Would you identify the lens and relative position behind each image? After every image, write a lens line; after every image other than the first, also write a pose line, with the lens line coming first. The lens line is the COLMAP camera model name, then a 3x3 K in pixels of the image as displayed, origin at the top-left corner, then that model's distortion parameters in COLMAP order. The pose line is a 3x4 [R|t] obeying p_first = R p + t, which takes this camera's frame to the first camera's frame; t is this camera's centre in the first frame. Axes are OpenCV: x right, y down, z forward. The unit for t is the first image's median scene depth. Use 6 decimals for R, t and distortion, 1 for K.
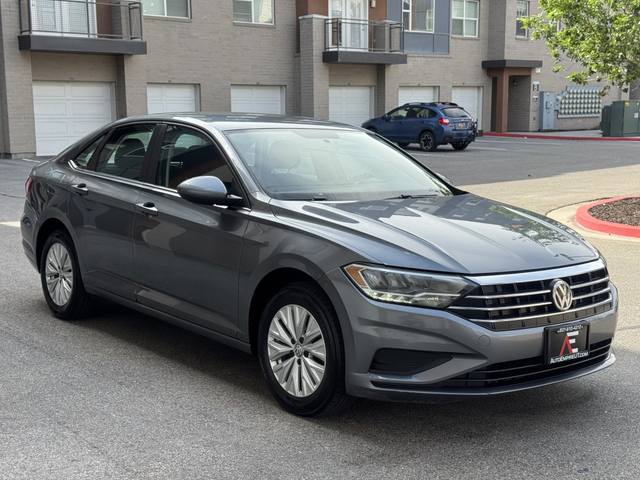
lens RADIAL K [[894.9, 0, 320.8], [0, 894.9, 242.8], [0, 0, 1]] dist [0.066555, 0.000000]
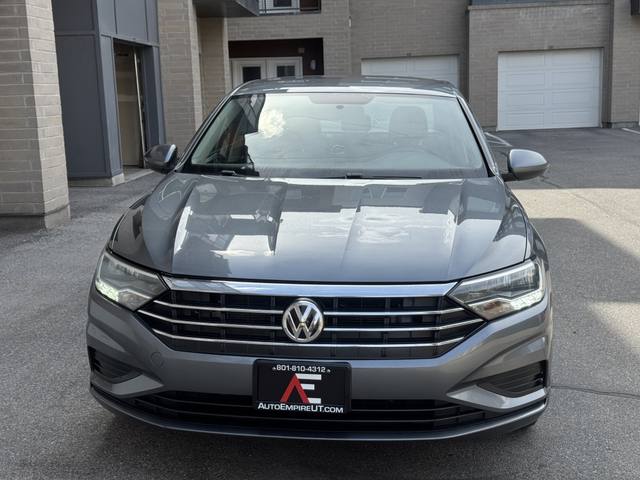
lens RADIAL K [[894.9, 0, 319.7], [0, 894.9, 239.1], [0, 0, 1]] dist [0.066555, 0.000000]
pose [[0.709659, 0.095816, -0.697999, 0.775321], [-0.075249, 0.995350, 0.060128, -0.051237], [0.700515, 0.009854, 0.713570, 0.500087]]
